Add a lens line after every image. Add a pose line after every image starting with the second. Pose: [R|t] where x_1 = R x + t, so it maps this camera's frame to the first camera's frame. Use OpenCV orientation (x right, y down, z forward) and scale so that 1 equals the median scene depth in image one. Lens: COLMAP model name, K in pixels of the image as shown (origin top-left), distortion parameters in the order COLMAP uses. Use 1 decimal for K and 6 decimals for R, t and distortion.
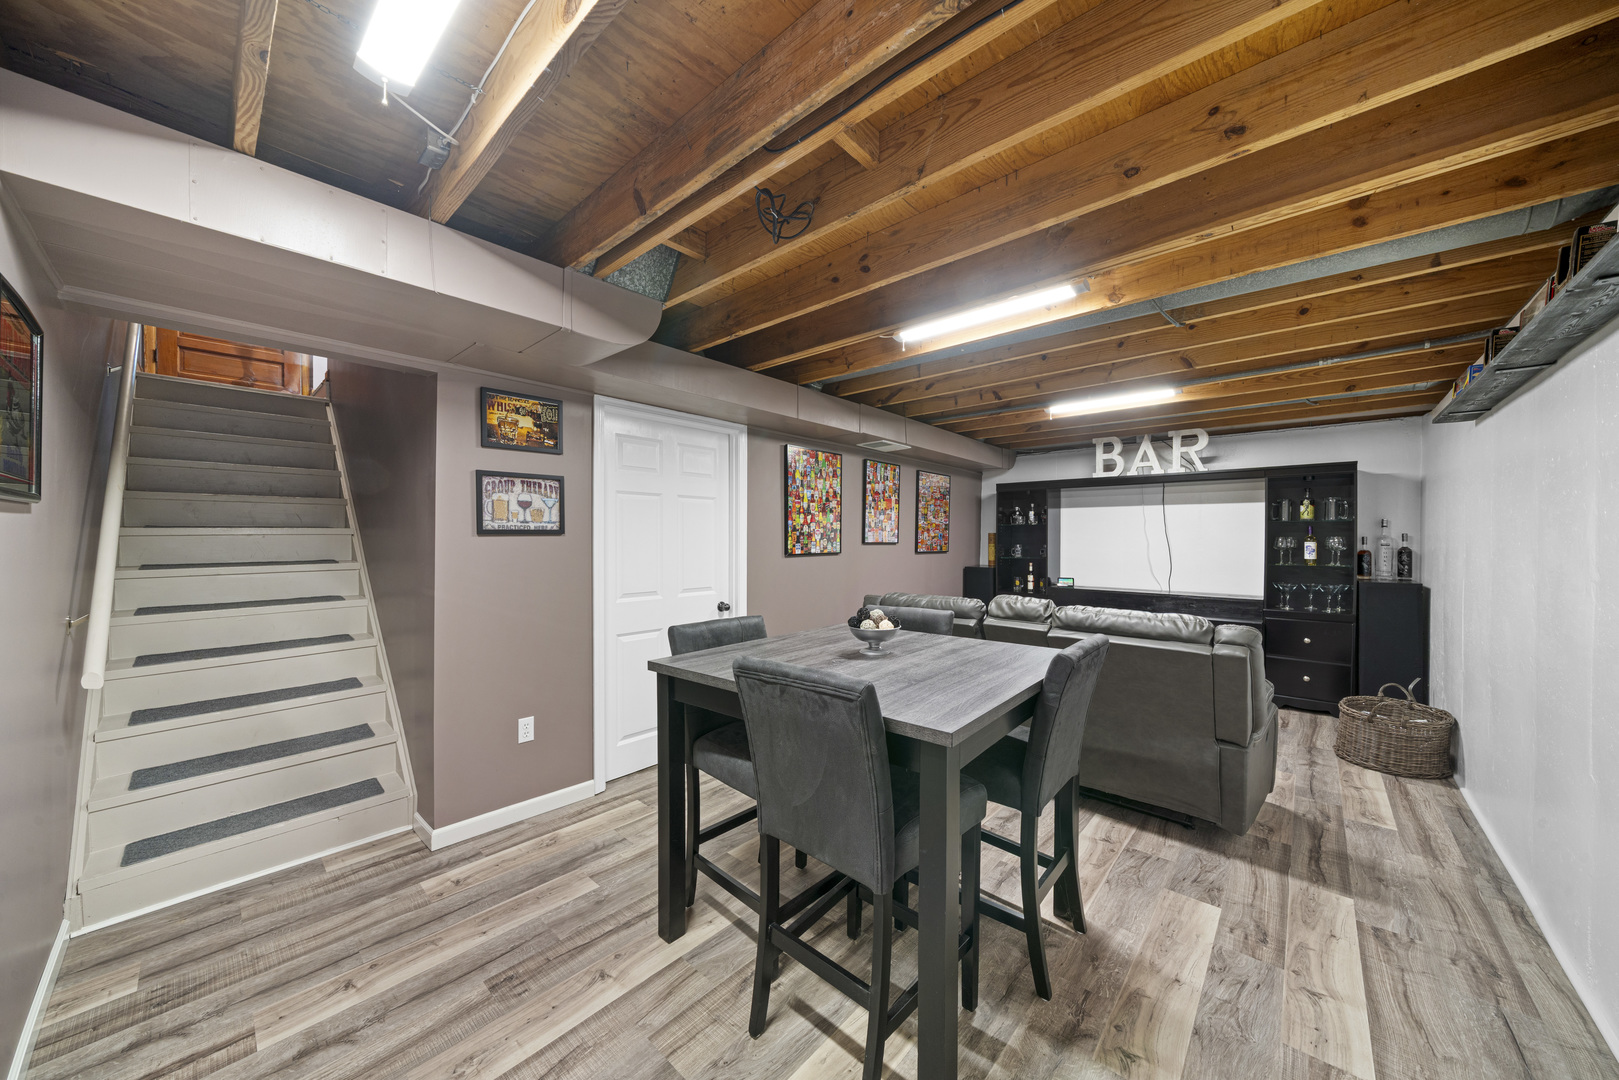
lens RADIAL K [[552.7, 0, 797.1], [0, 552.7, 540.6], [0, 0, 1]] dist [-0.008106, 0.001188]
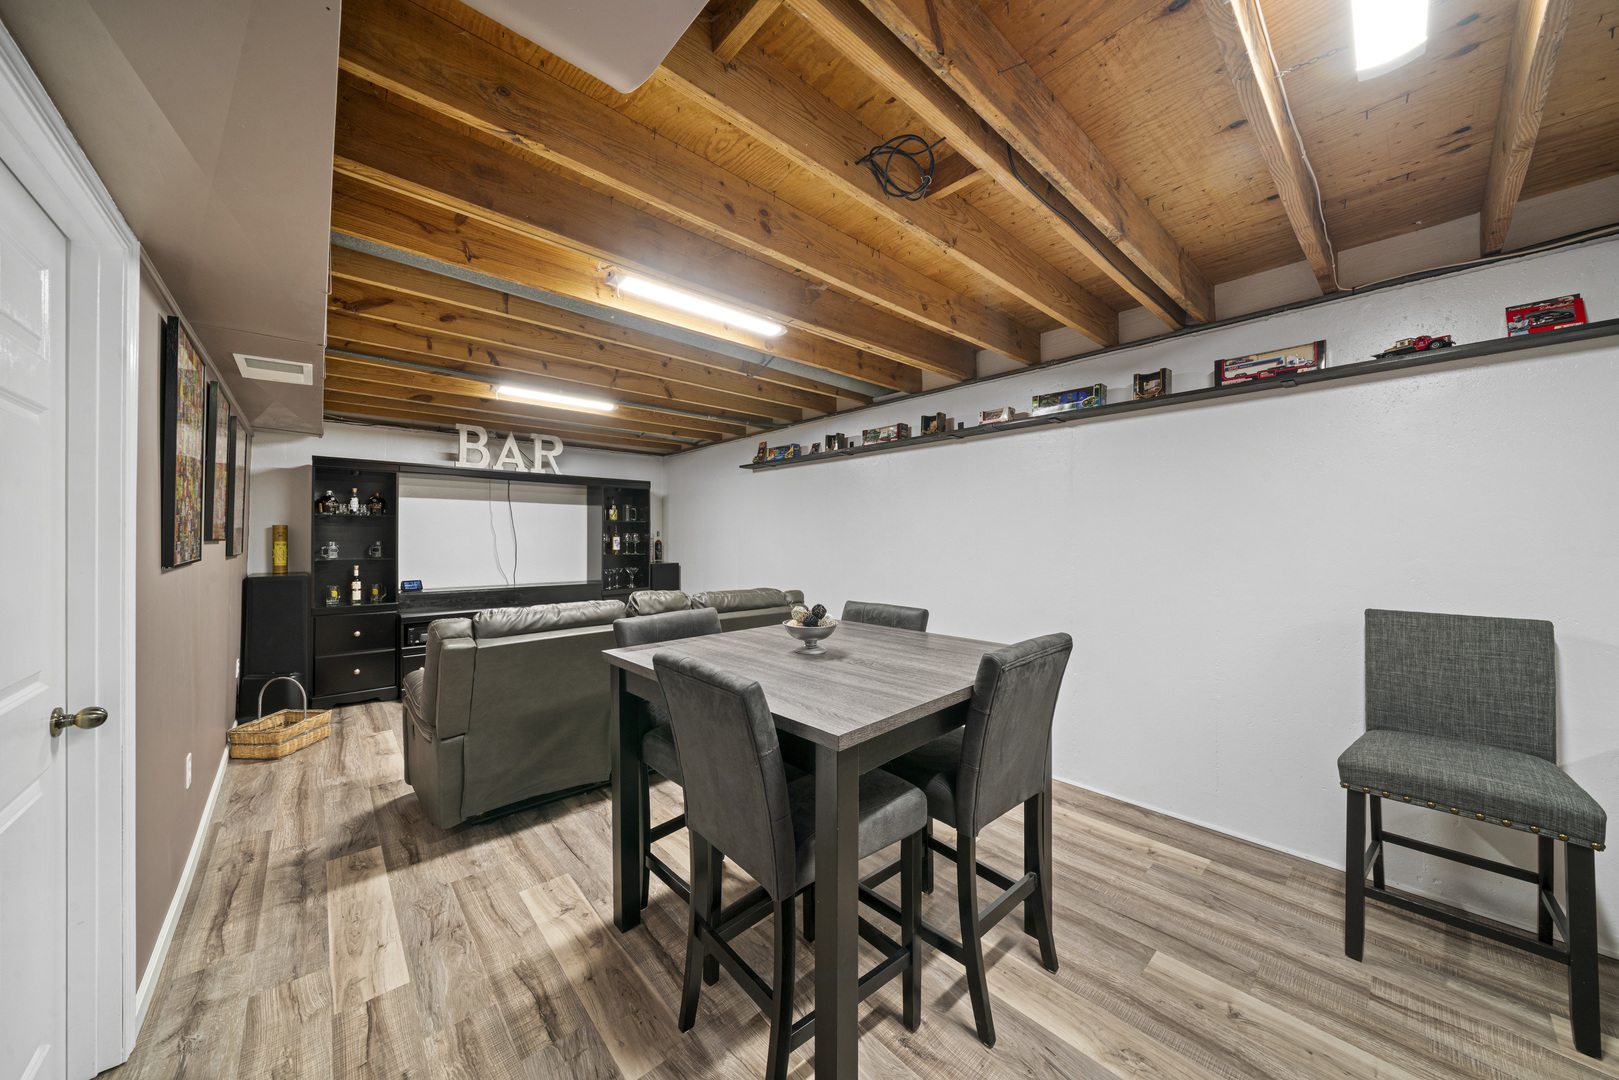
lens RADIAL K [[552.7, 0, 801.8], [0, 552.7, 536.3], [0, 0, 1]] dist [-0.008106, 0.001188]
pose [[0.105403, -0.000297, 0.994430, -0.331916], [0.001033, 0.999999, 0.000189, 0.000463], [-0.994429, 0.001007, 0.105403, 0.377772]]
